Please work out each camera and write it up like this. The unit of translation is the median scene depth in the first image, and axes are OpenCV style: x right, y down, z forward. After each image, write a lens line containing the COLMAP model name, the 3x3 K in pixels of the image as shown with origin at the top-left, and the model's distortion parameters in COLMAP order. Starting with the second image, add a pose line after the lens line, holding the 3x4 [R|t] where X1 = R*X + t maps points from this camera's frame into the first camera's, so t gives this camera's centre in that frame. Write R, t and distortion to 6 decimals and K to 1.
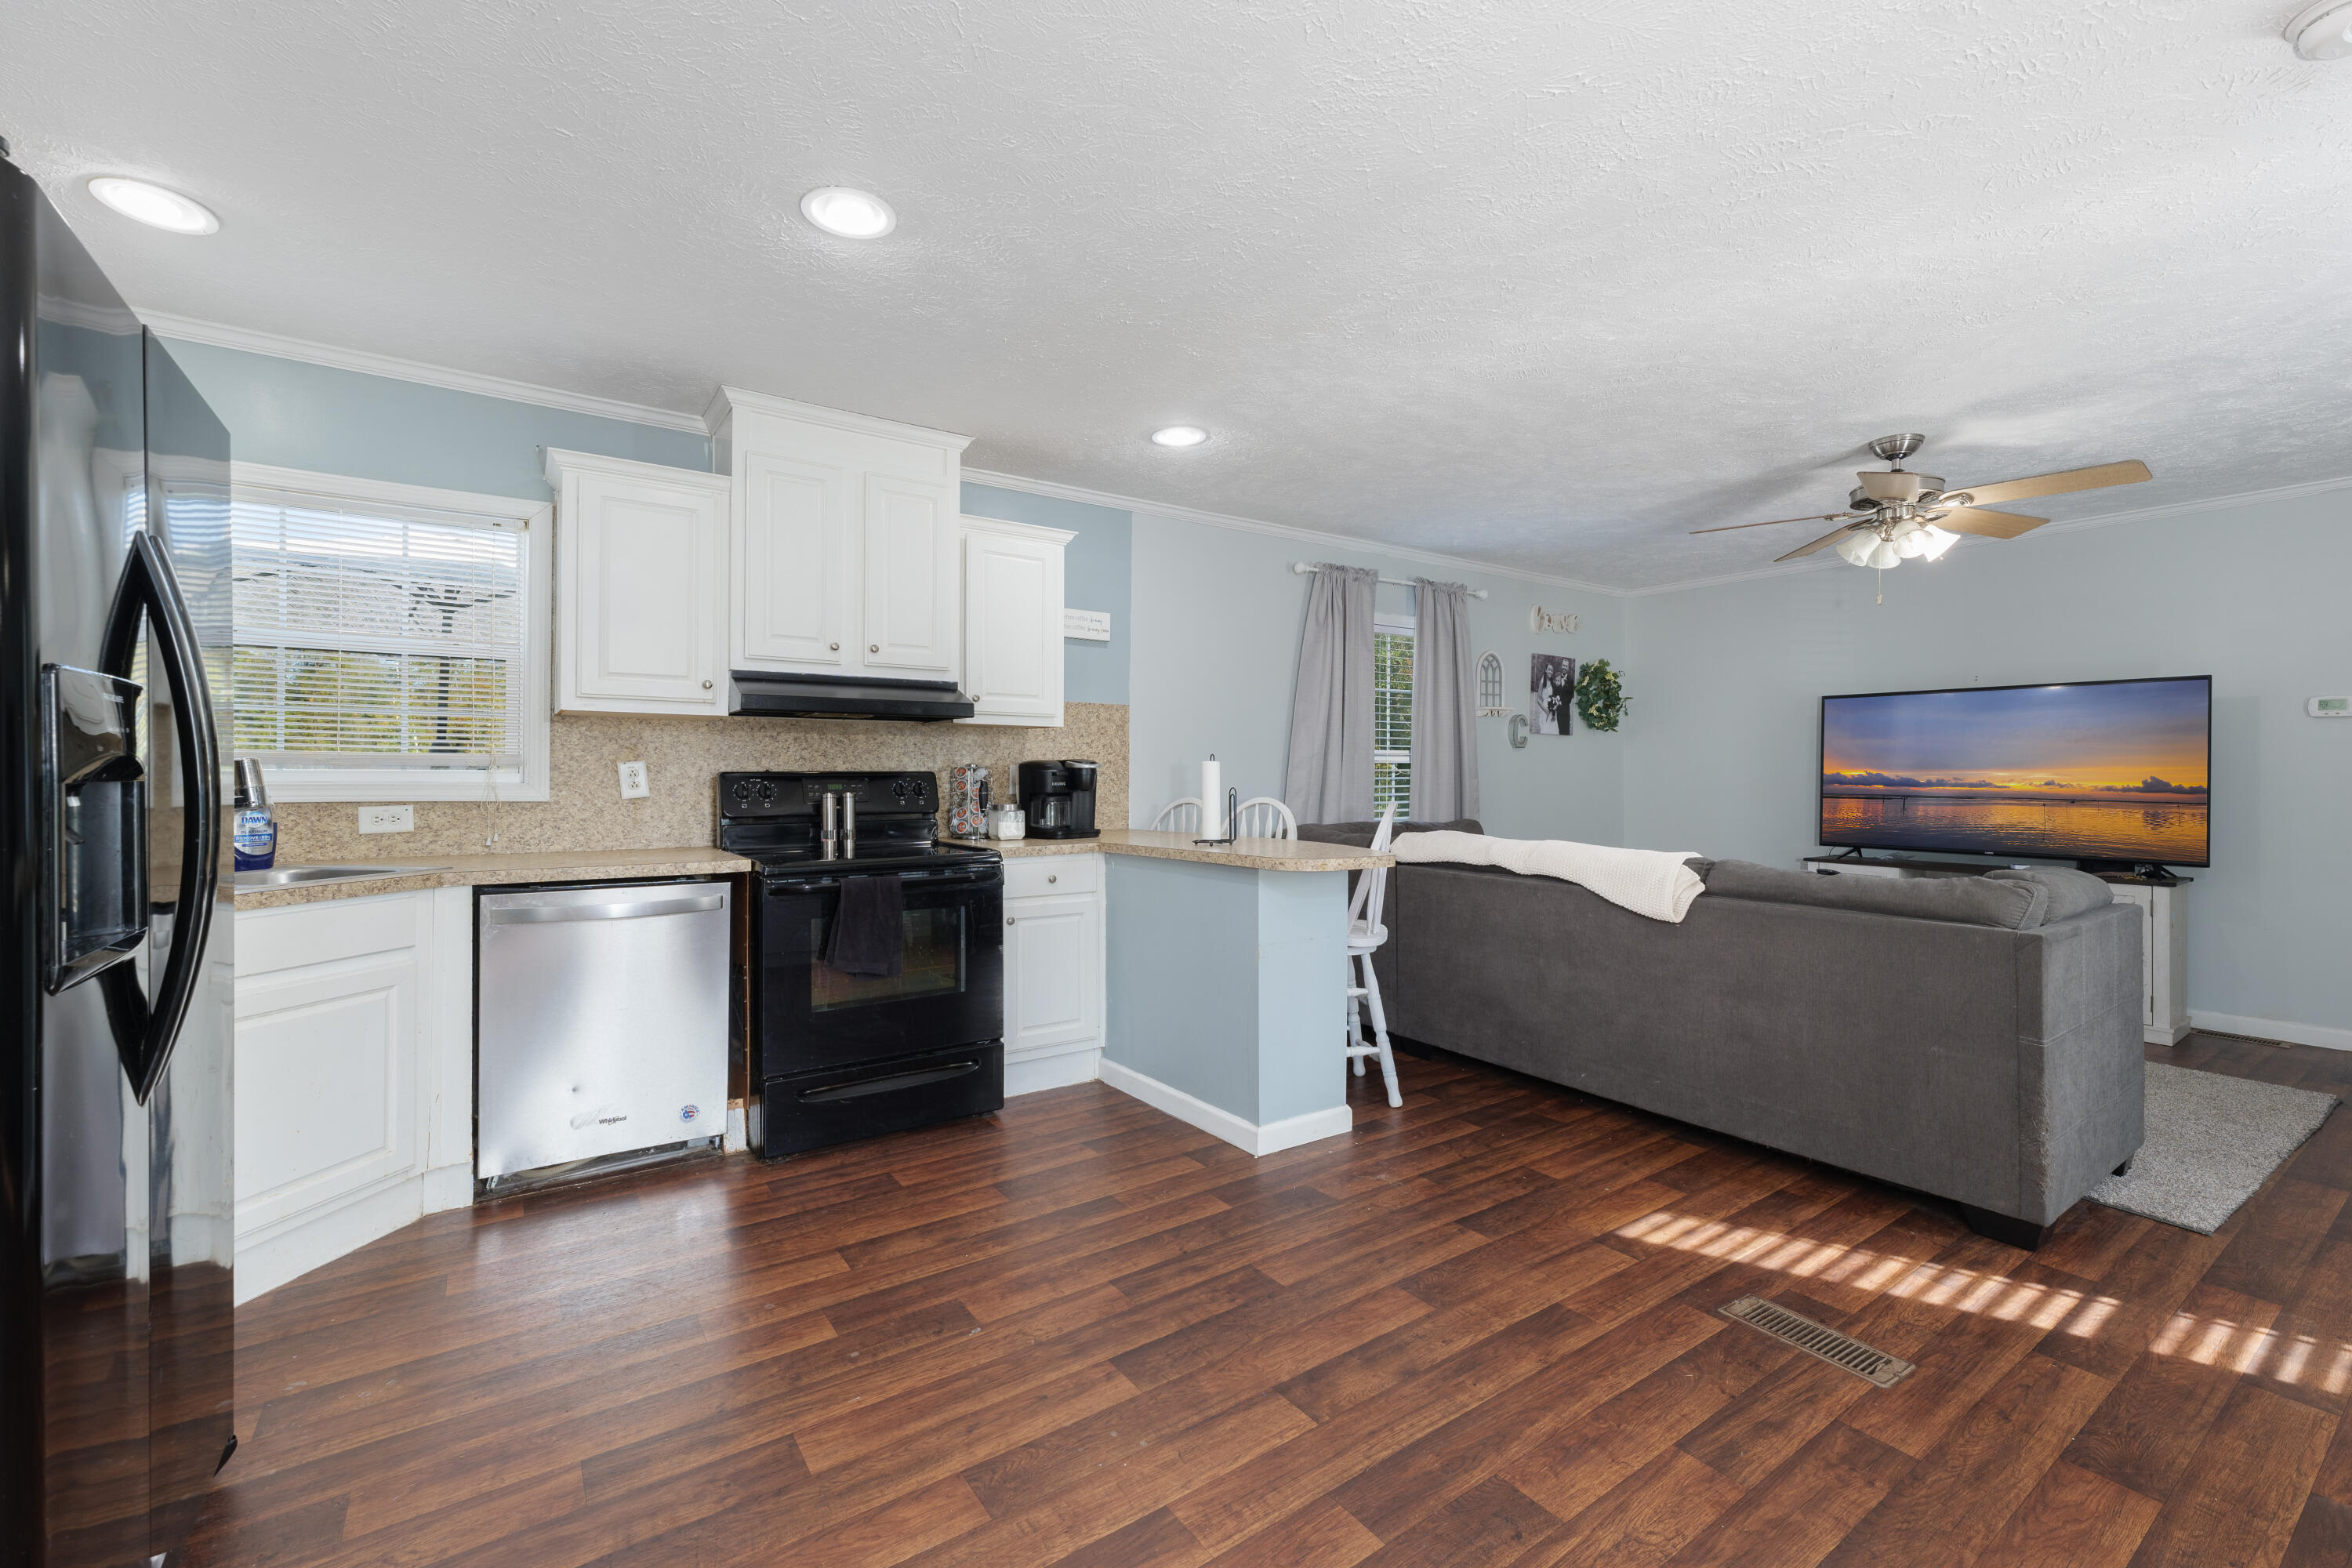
lens RADIAL K [[928.1, 0, 1127.3], [0, 928.1, 775.1], [0, 0, 1]] dist [0.001508, 0.000278]
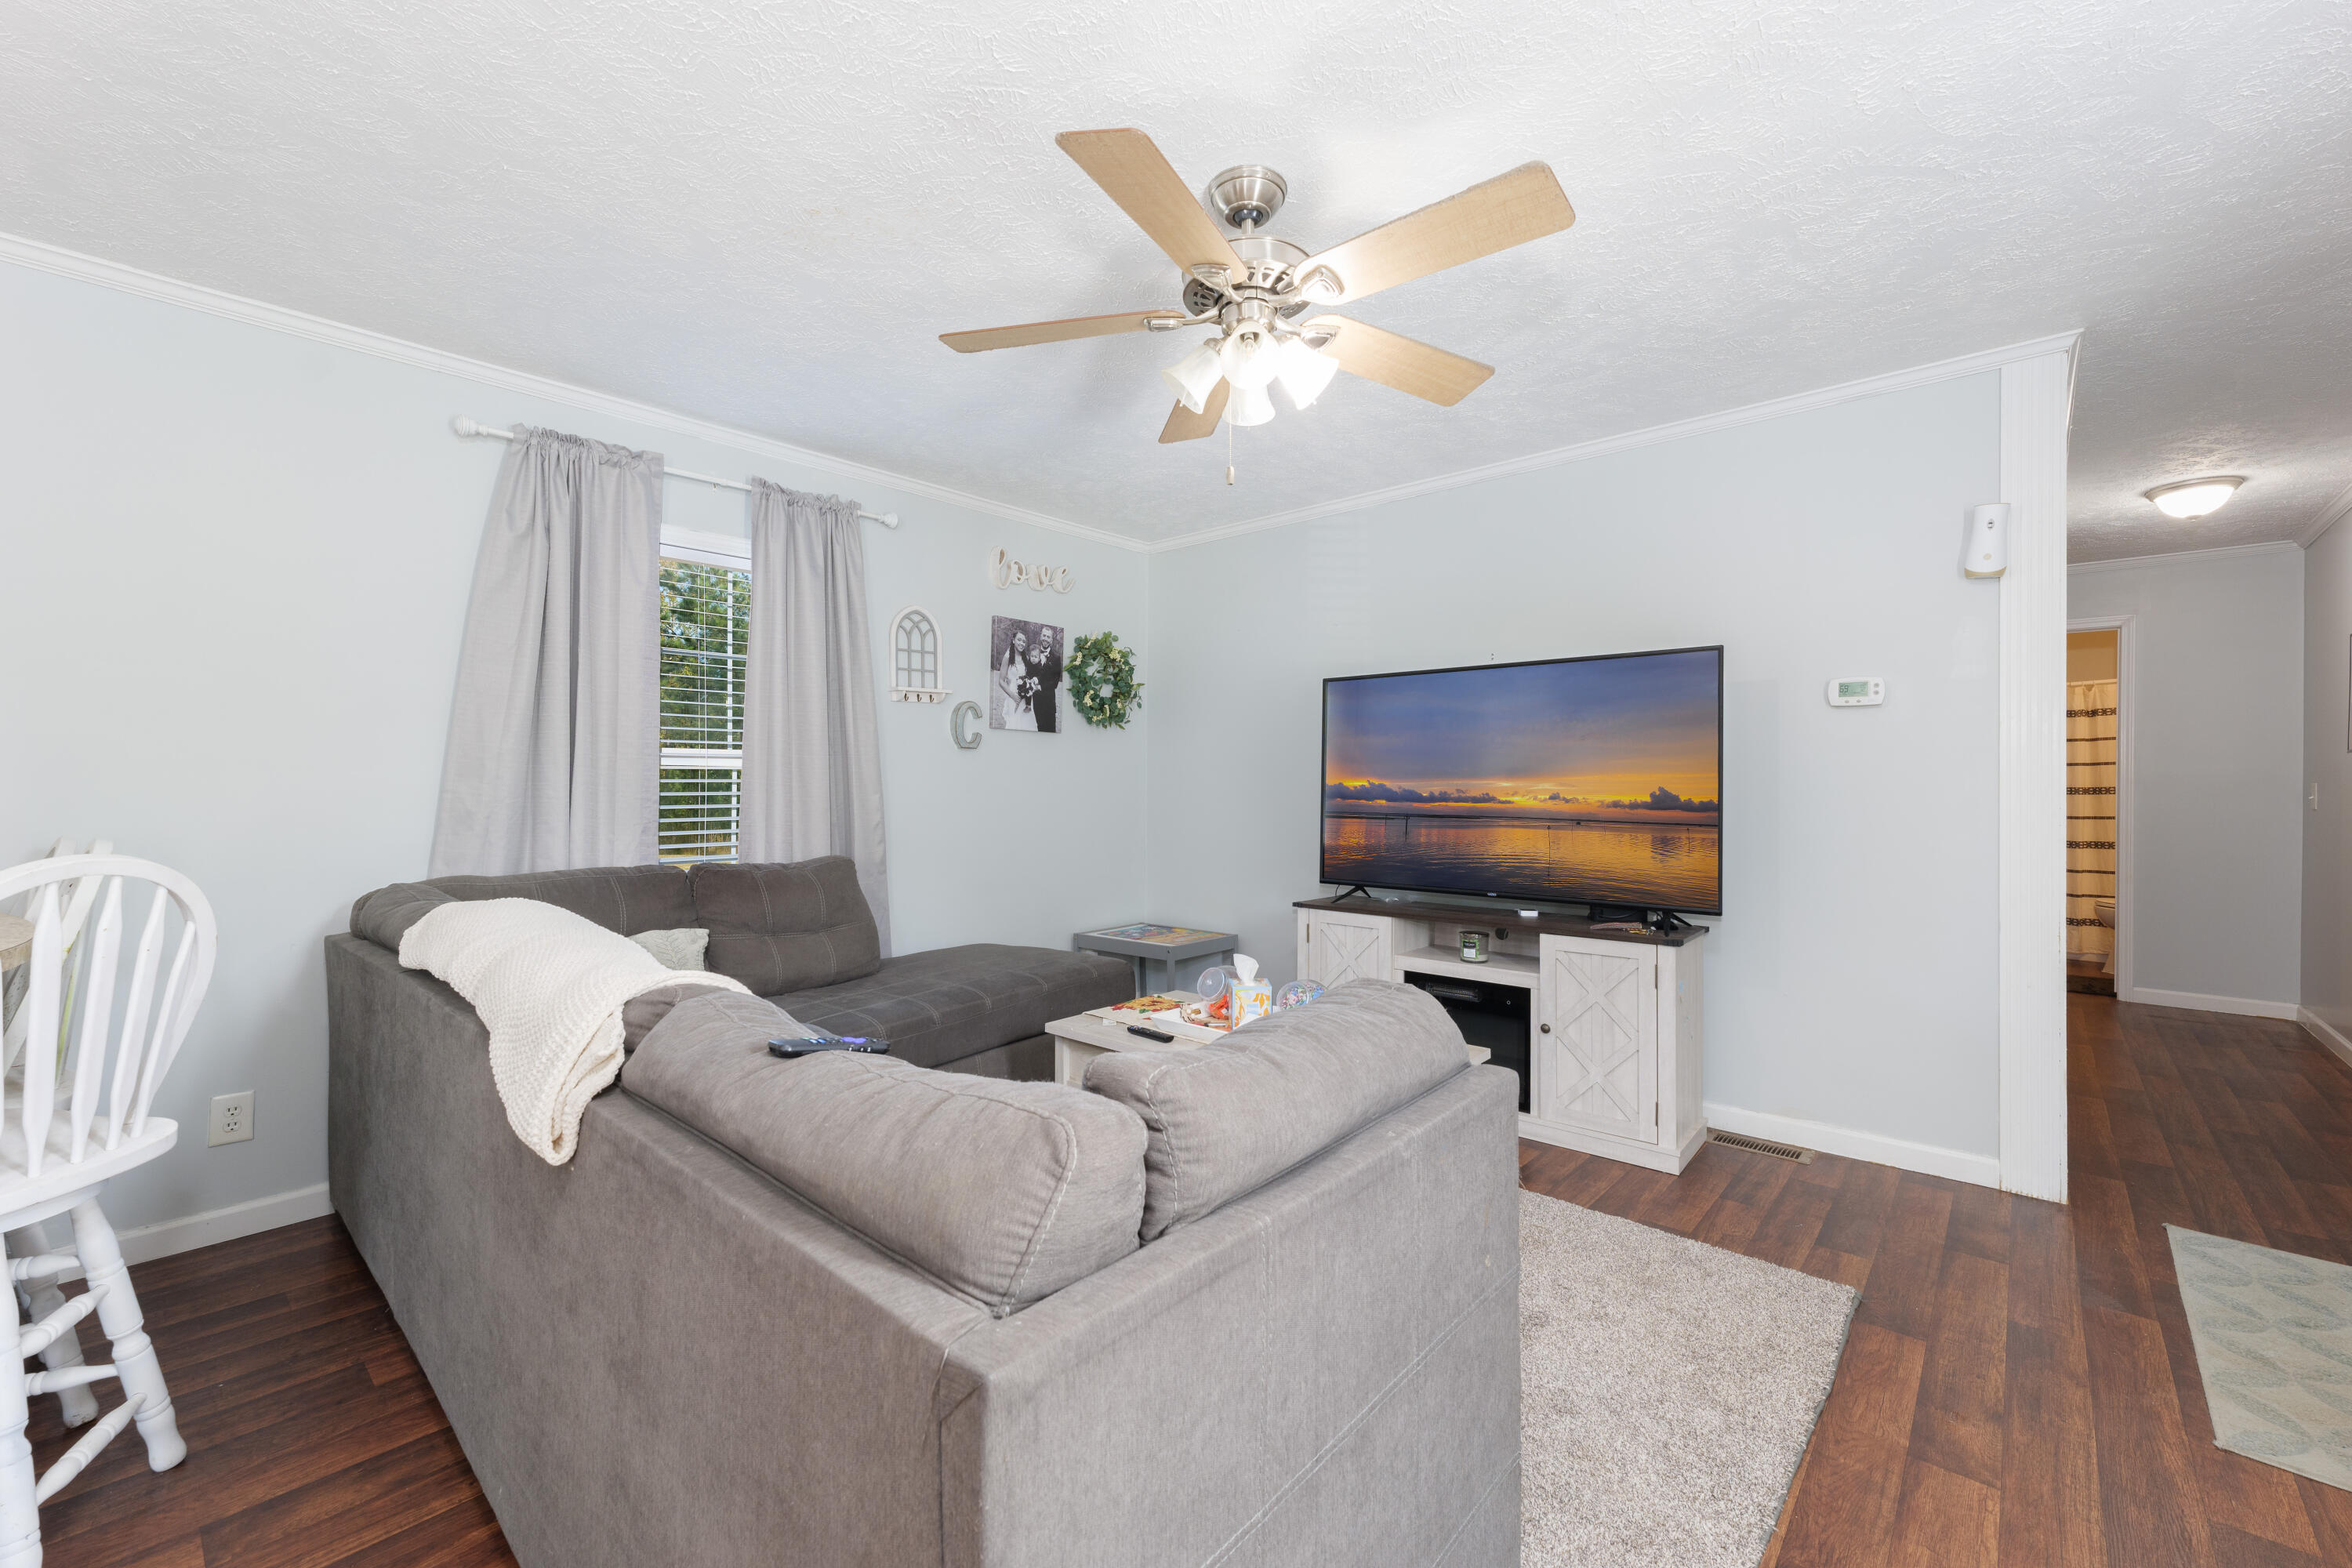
lens RADIAL K [[954.3, 0, 1139.3], [0, 954.3, 782.7], [0, 0, 1]] dist [0.000284, -0.000038]
pose [[0.966294, -0.001547, 0.257438, 0.405102], [0.002886, 0.999984, -0.004823, 0.000215], [-0.257426, 0.005404, 0.966283, 0.304347]]
